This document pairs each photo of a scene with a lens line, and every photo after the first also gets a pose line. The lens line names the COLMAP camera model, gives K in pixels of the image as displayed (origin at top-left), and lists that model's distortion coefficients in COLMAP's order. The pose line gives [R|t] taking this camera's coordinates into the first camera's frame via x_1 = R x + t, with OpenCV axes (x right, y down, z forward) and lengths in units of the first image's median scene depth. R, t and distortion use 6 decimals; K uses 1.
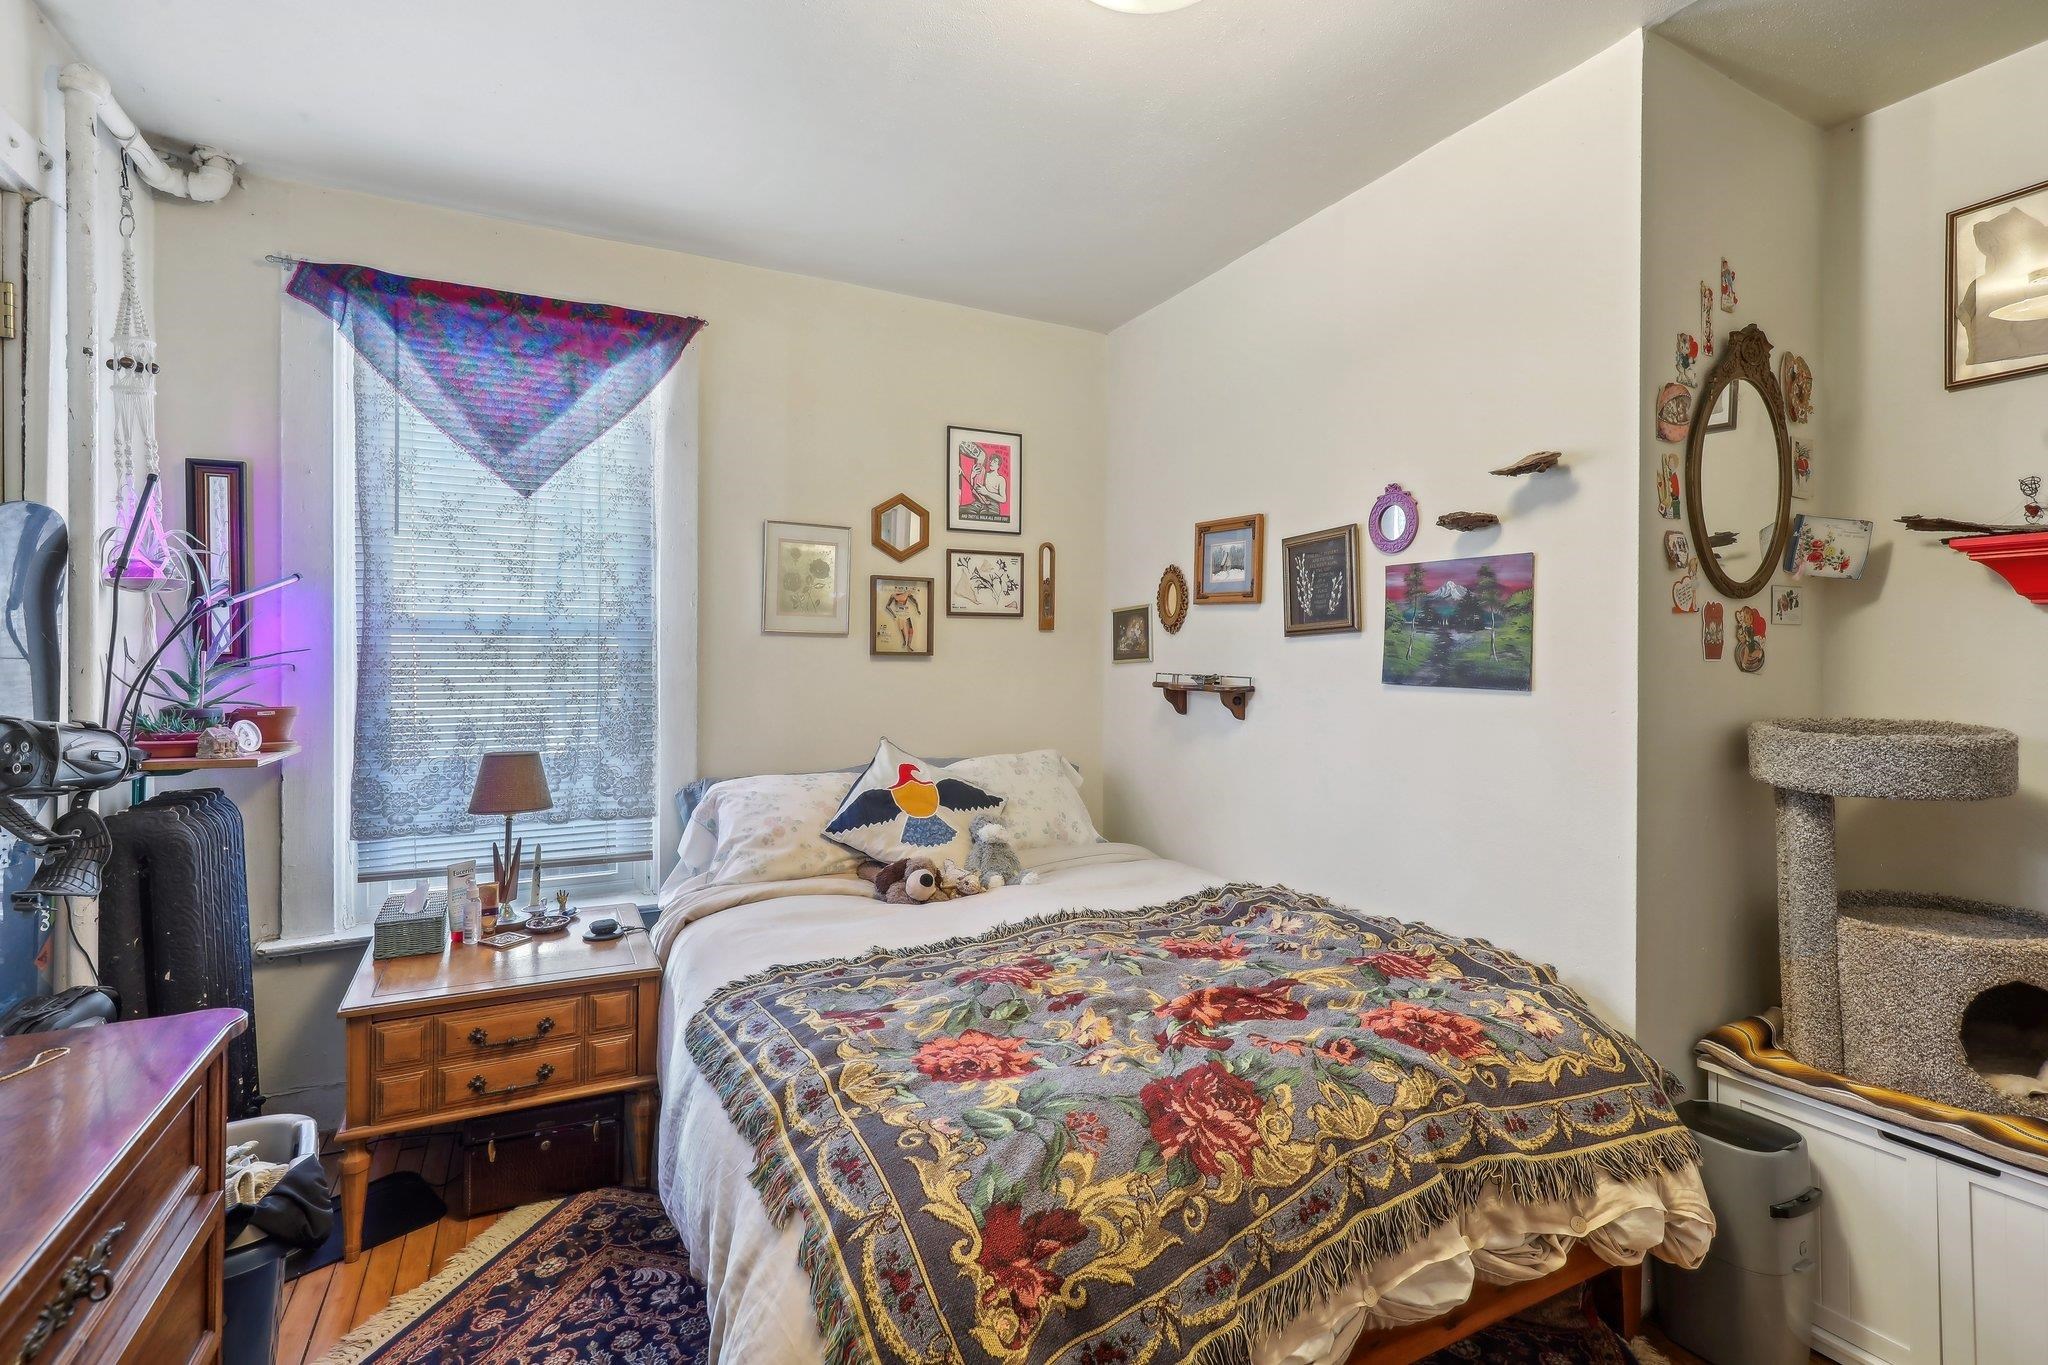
lens RADIAL K [[956.5, 0, 1025.1], [0, 956.5, 667.8], [0, 0, 1]] dist [0.005844, 0.000461]
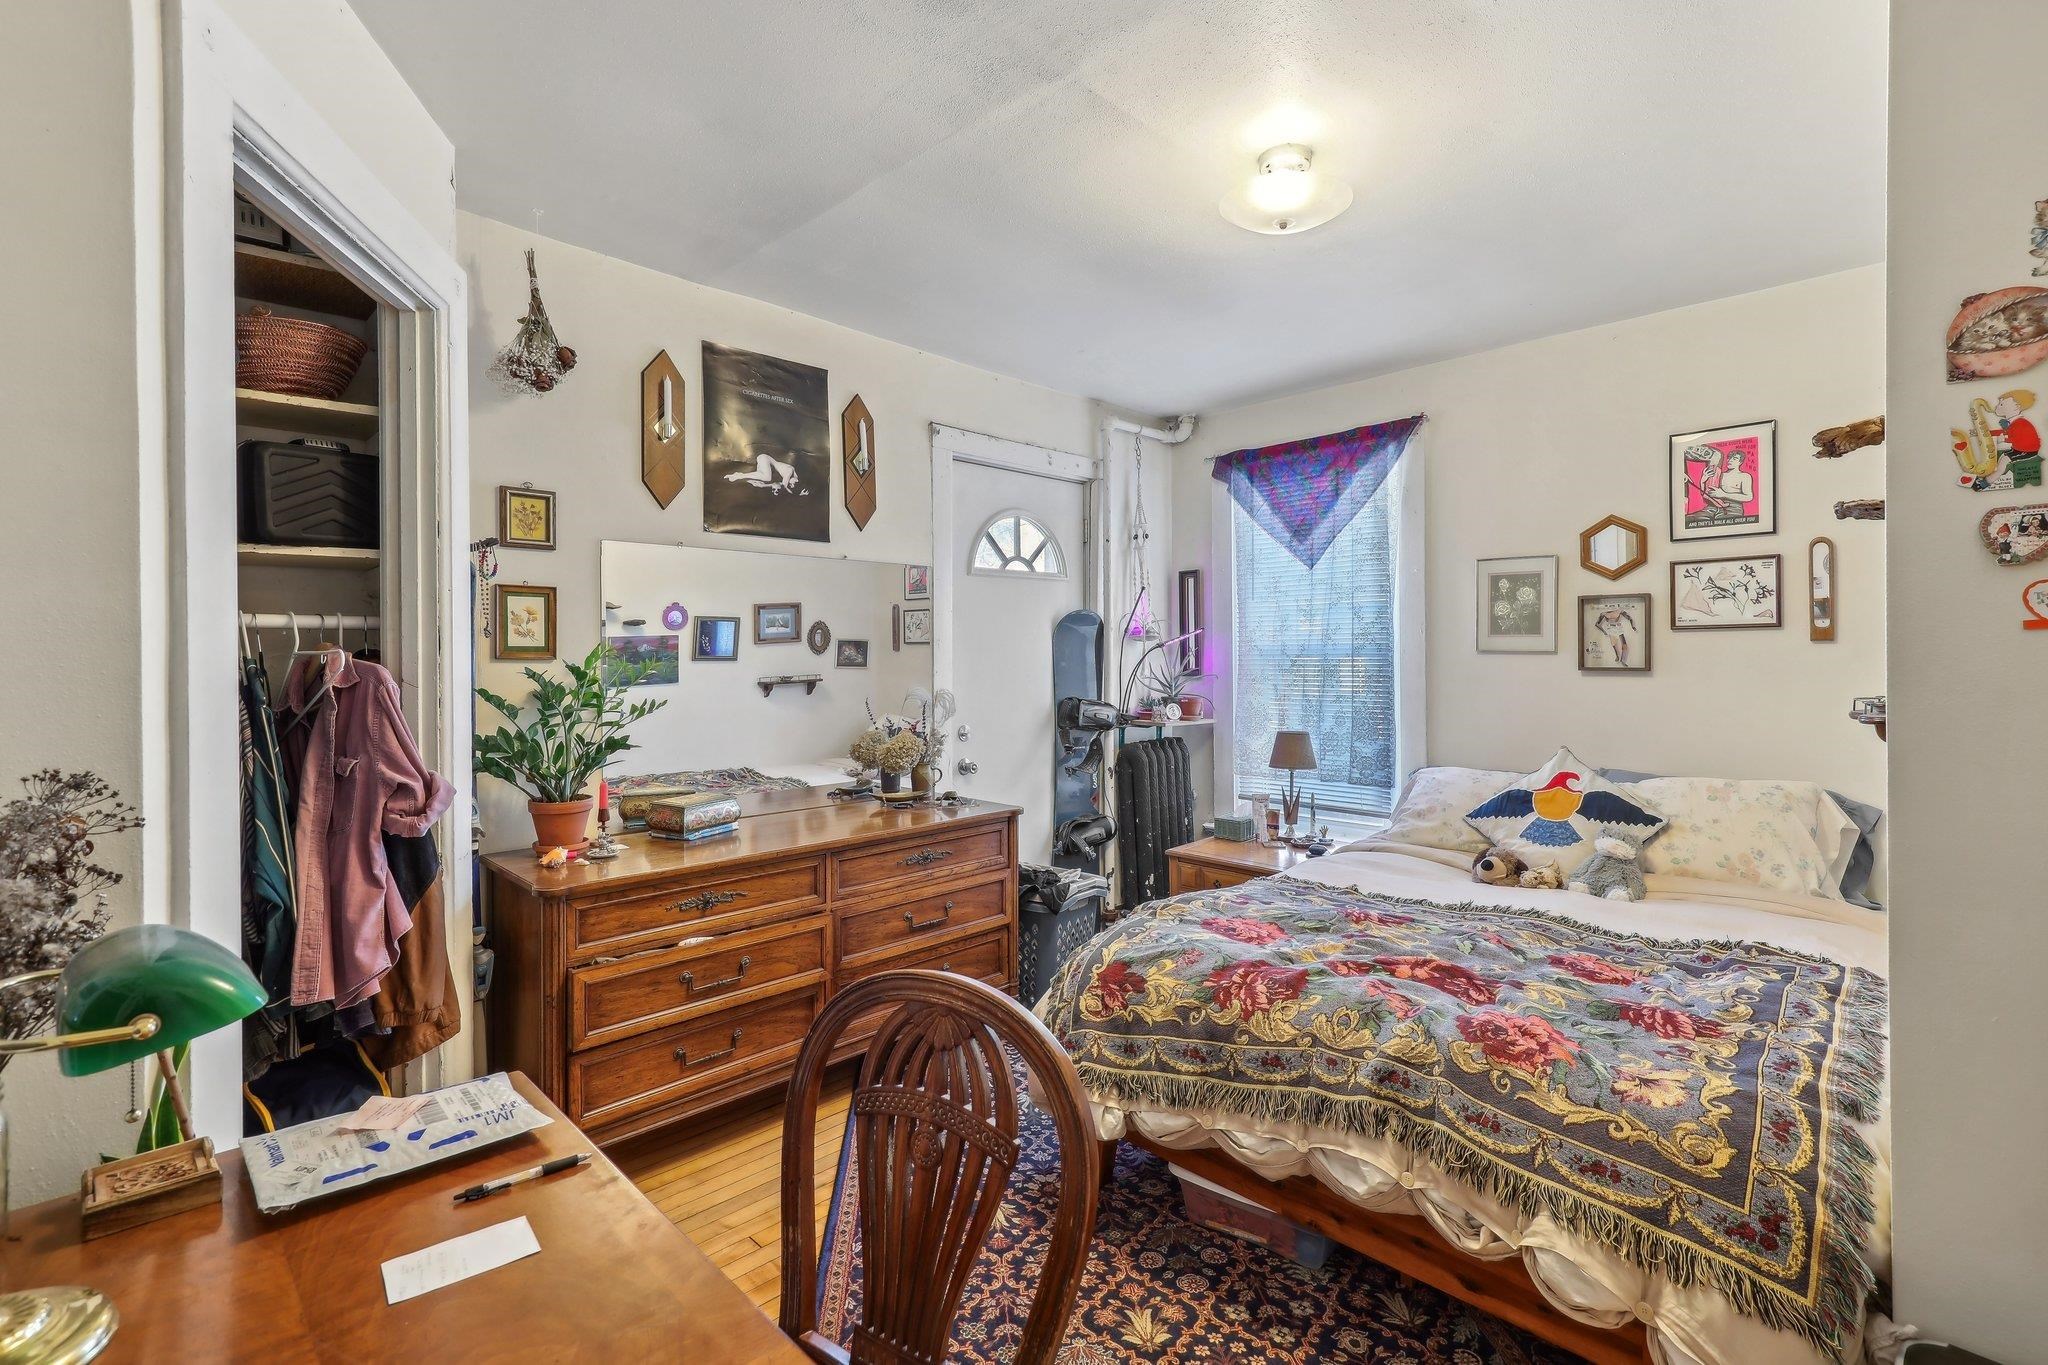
lens RADIAL K [[943.2, 0, 1013.7], [0, 943.2, 666.6], [0, 0, 1]] dist [0.001987, 0.000611]
pose [[0.279723, 0.003911, -0.960073, 0.802142], [-0.001990, 0.999992, 0.003494, -0.023580], [0.960079, 0.000934, 0.279728, 0.108844]]
